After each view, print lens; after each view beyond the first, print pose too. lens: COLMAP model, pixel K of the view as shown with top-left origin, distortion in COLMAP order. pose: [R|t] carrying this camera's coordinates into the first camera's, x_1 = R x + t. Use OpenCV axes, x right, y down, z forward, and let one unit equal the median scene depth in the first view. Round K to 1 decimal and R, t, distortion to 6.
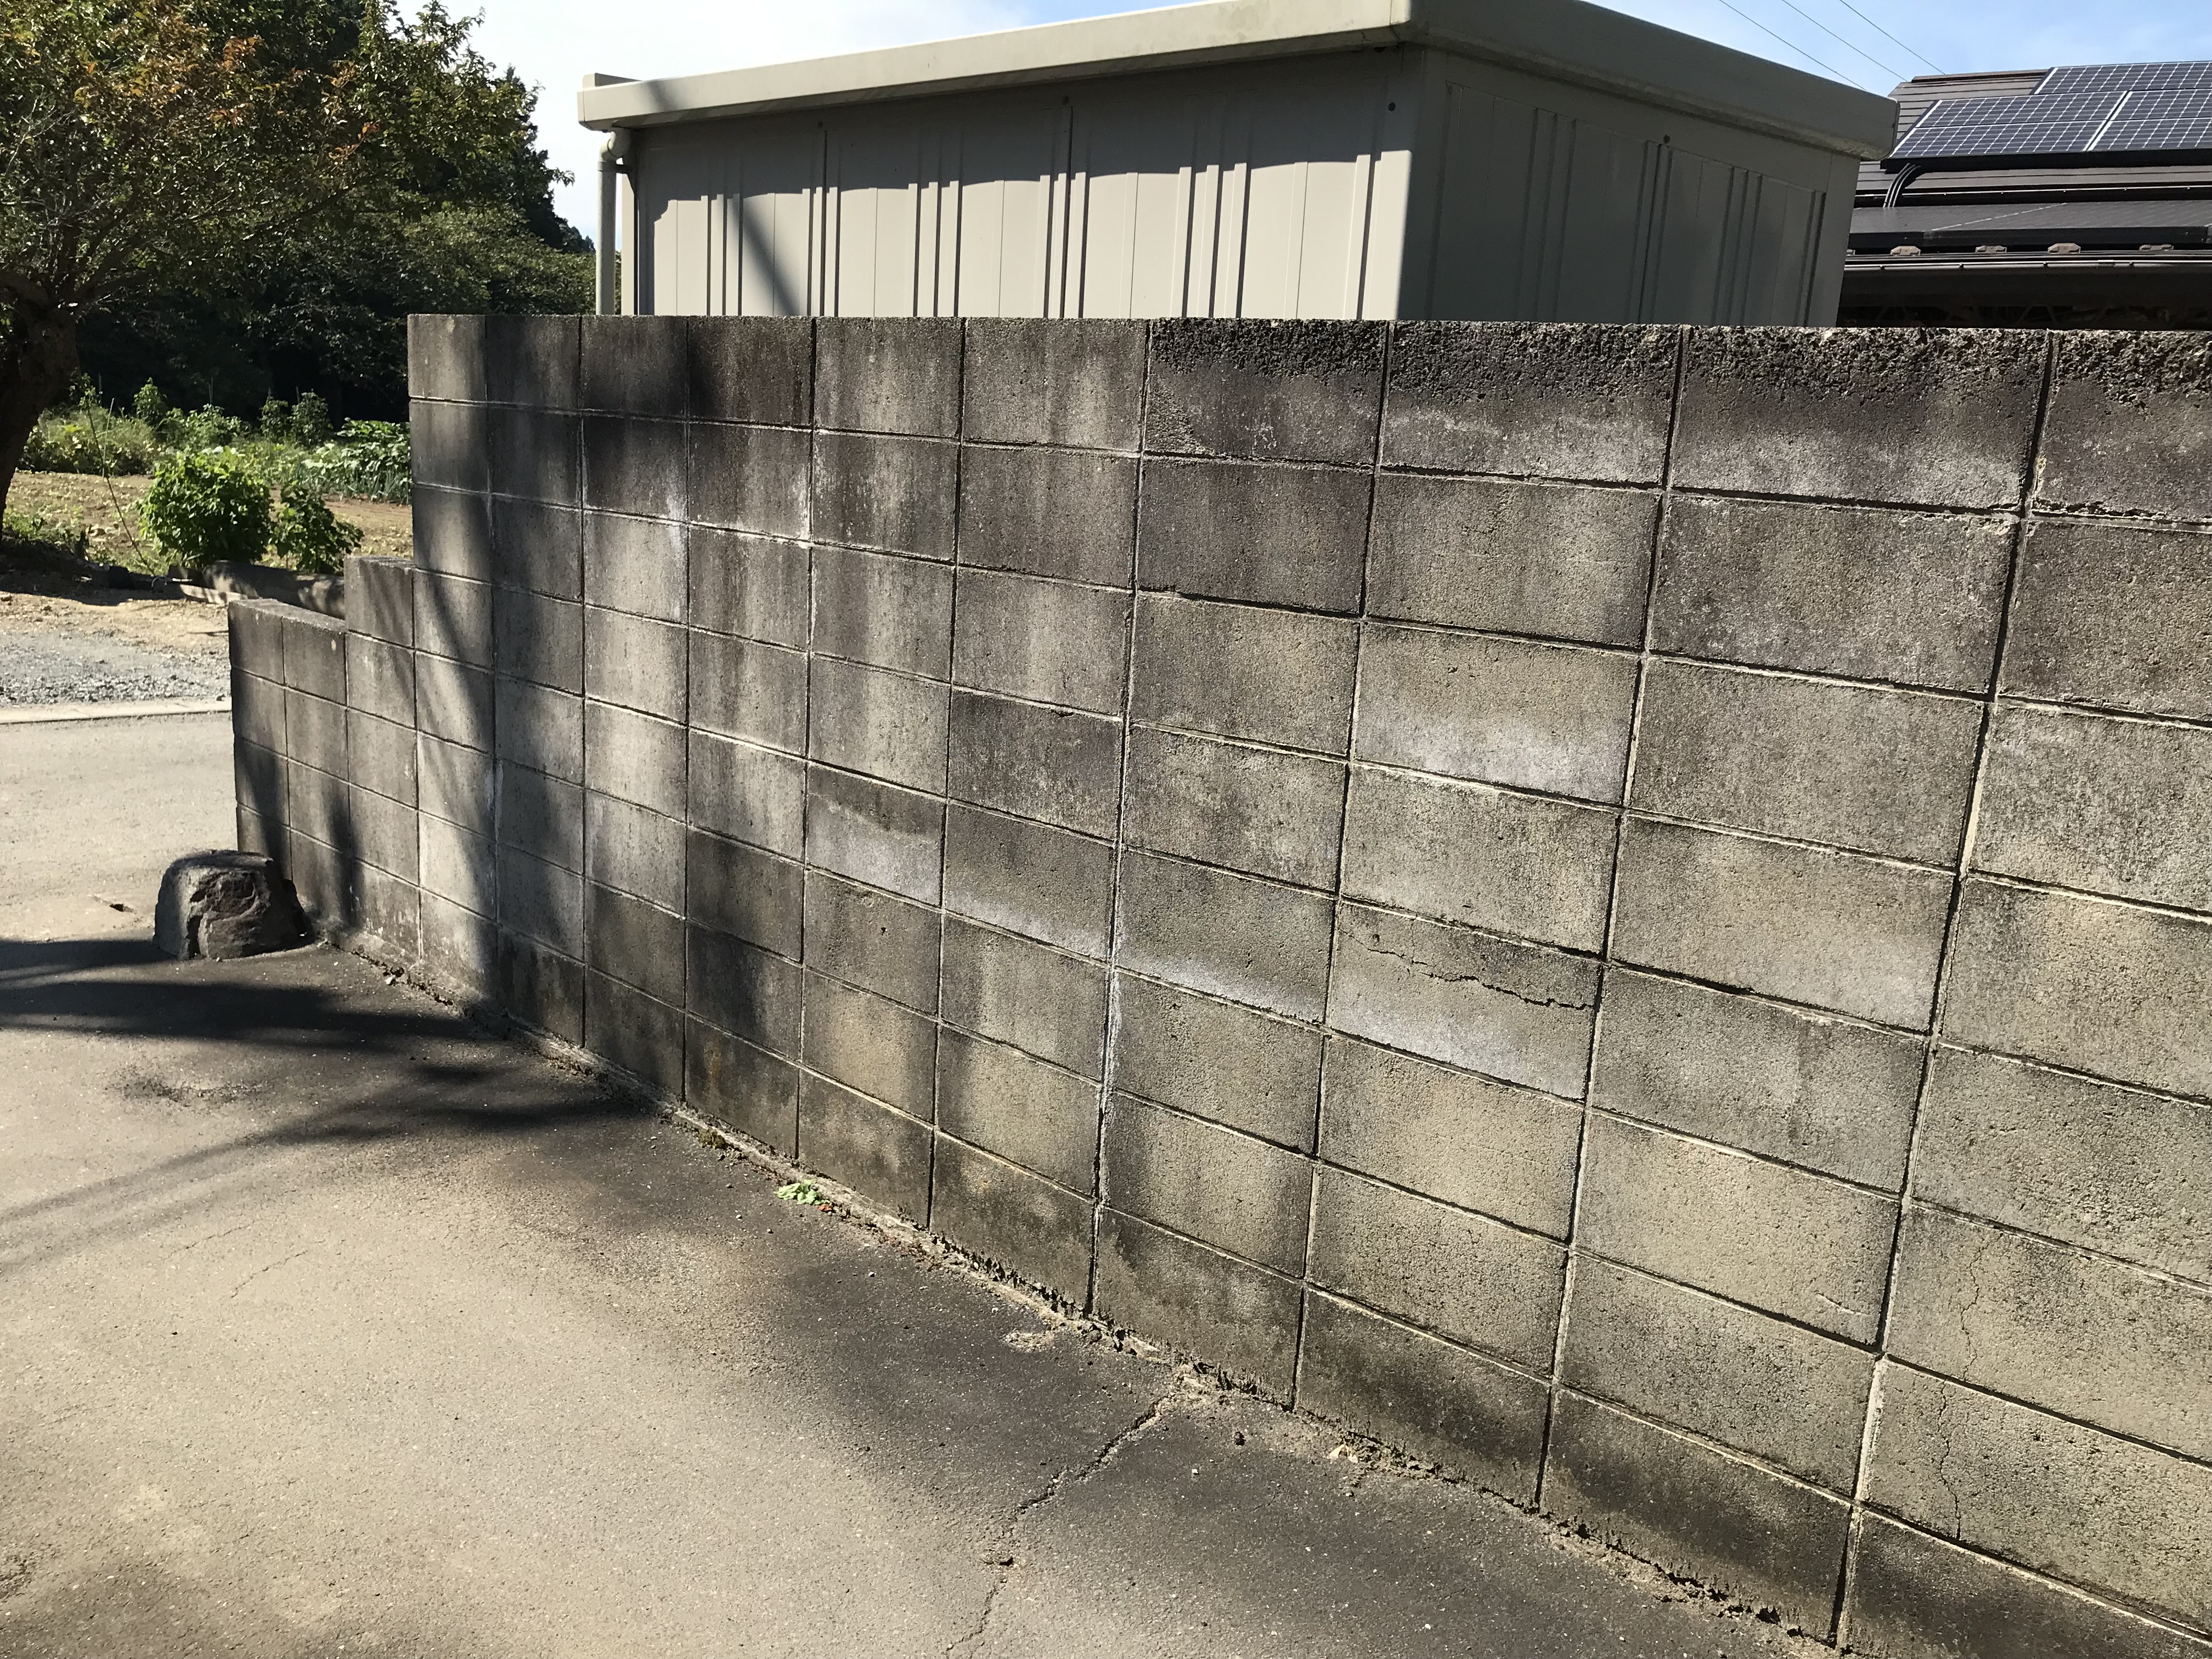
lens RADIAL K [[1850.1, 0, 1056.3], [0, 1850.1, 782.5], [0, 0, 1]] dist [0.036472, -0.055066]
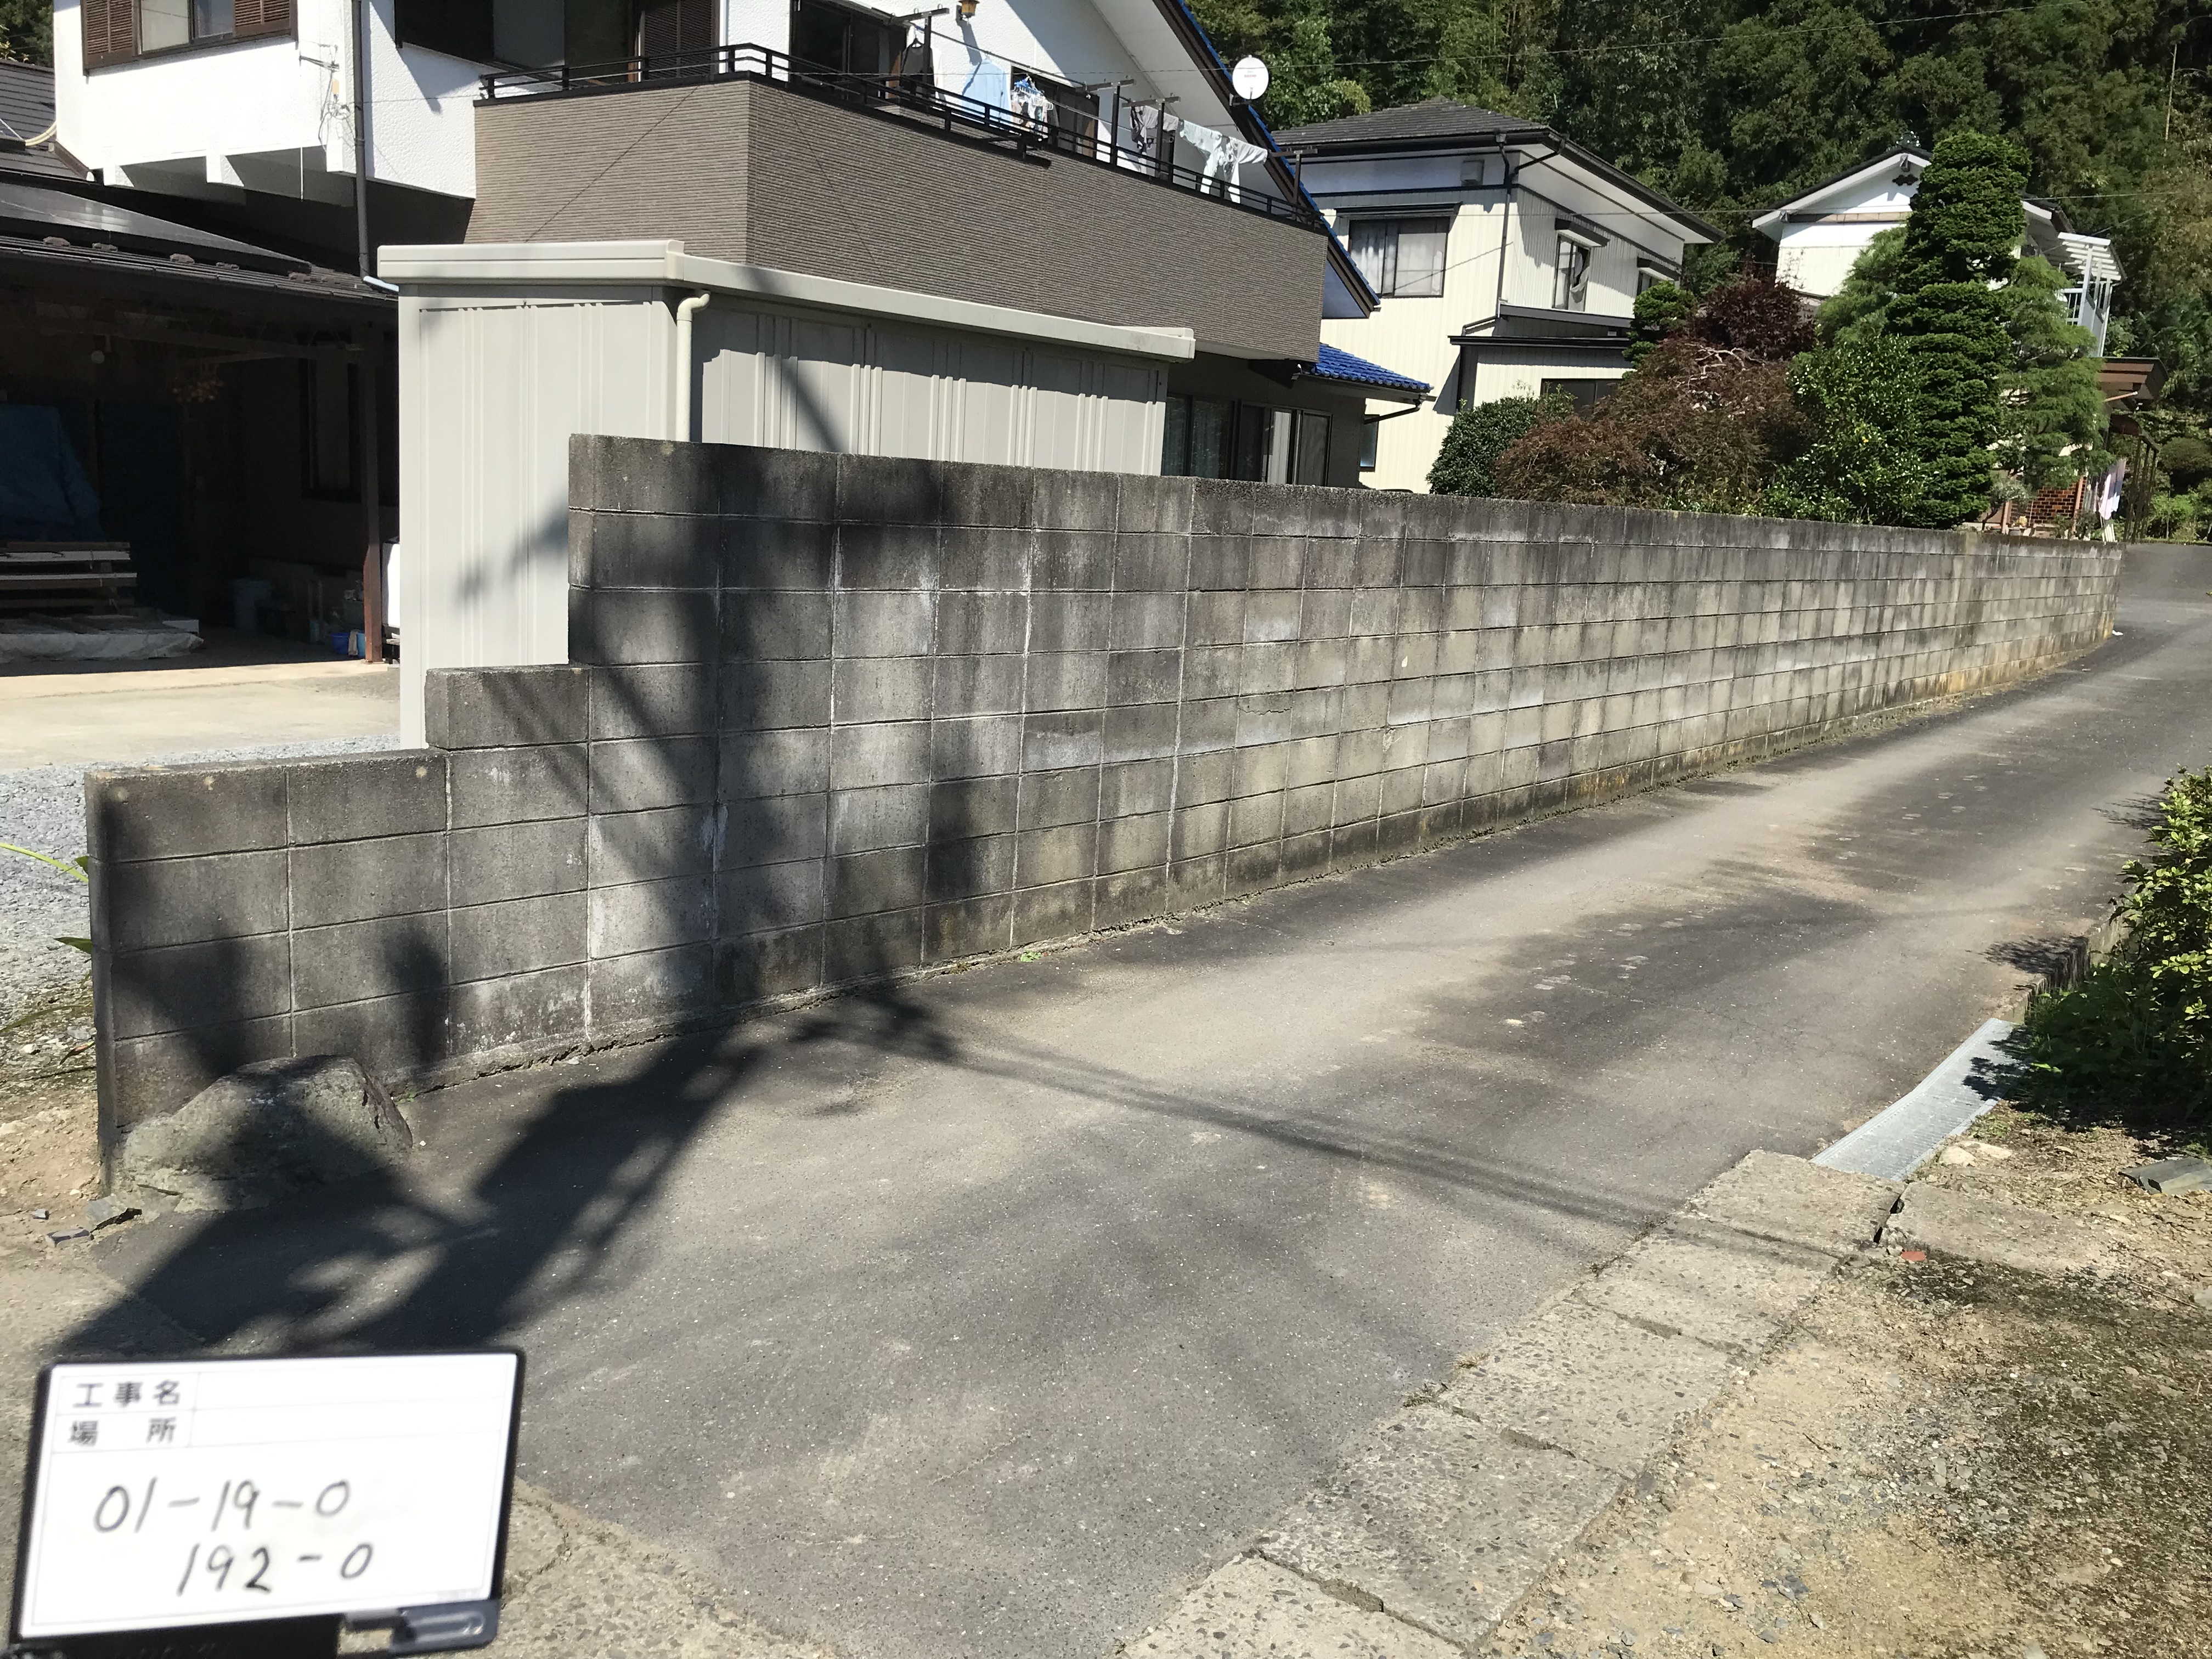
lens RADIAL K [[1850.1, 0, 1110.1], [0, 1850.1, 835.9], [0, 0, 1]] dist [0.036472, -0.055066]
pose [[-0.045673, -0.233666, 0.971244, -1.929686], [0.142815, 0.960744, 0.237856, -0.316143], [-0.988695, 0.149572, -0.010509, 0.969664]]
